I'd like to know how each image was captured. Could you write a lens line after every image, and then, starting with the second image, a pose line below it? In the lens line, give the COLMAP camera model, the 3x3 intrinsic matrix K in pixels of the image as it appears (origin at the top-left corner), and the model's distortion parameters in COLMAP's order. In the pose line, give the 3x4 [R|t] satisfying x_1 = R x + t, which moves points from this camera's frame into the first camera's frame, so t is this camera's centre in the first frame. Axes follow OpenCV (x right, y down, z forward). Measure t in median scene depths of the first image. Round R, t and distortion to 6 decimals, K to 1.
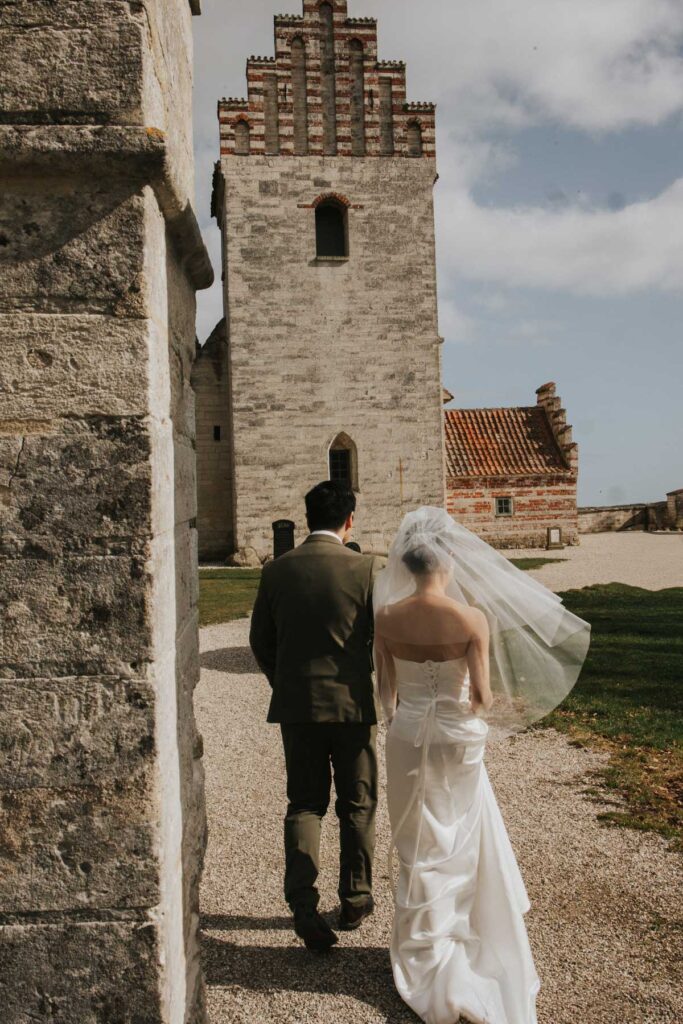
lens RADIAL K [[1015.8, 0, 341.5], [0, 1015.8, 512.0], [0, 0, 1]] dist [-0.001401, 0.002493]
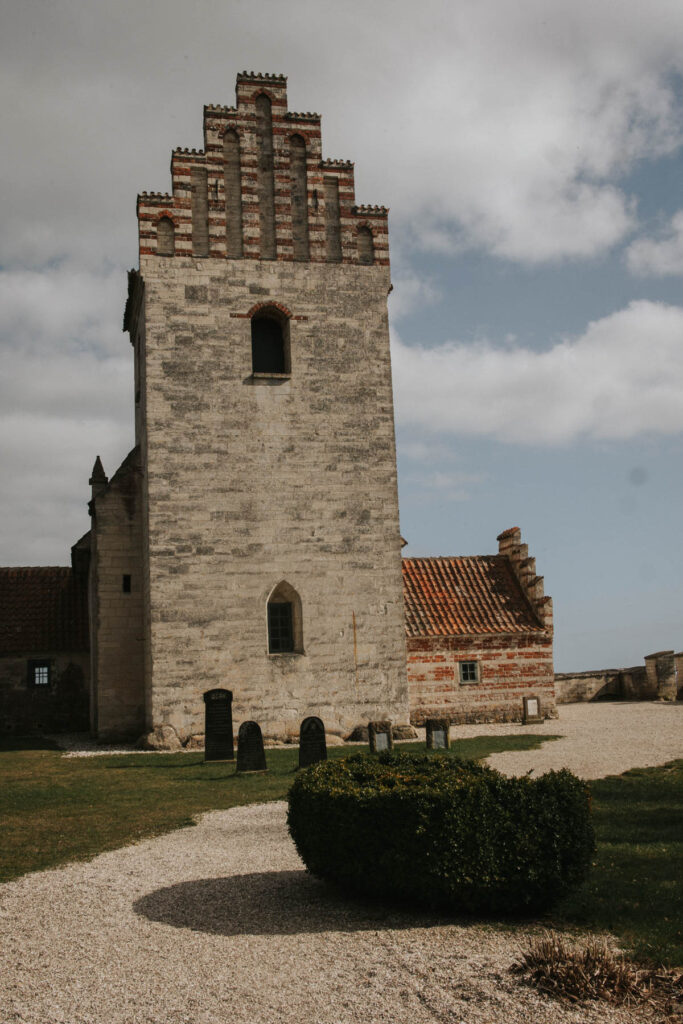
lens RADIAL K [[1110.2, 0, 341.5], [0, 1110.2, 512.0], [0, 0, 1]] dist [0.010877, 0.002980]
pose [[0.996038, 0.005267, 0.088774, -0.032001], [0.008443, 0.988135, -0.153357, 0.004068], [-0.088528, 0.153499, 0.984175, 0.103257]]
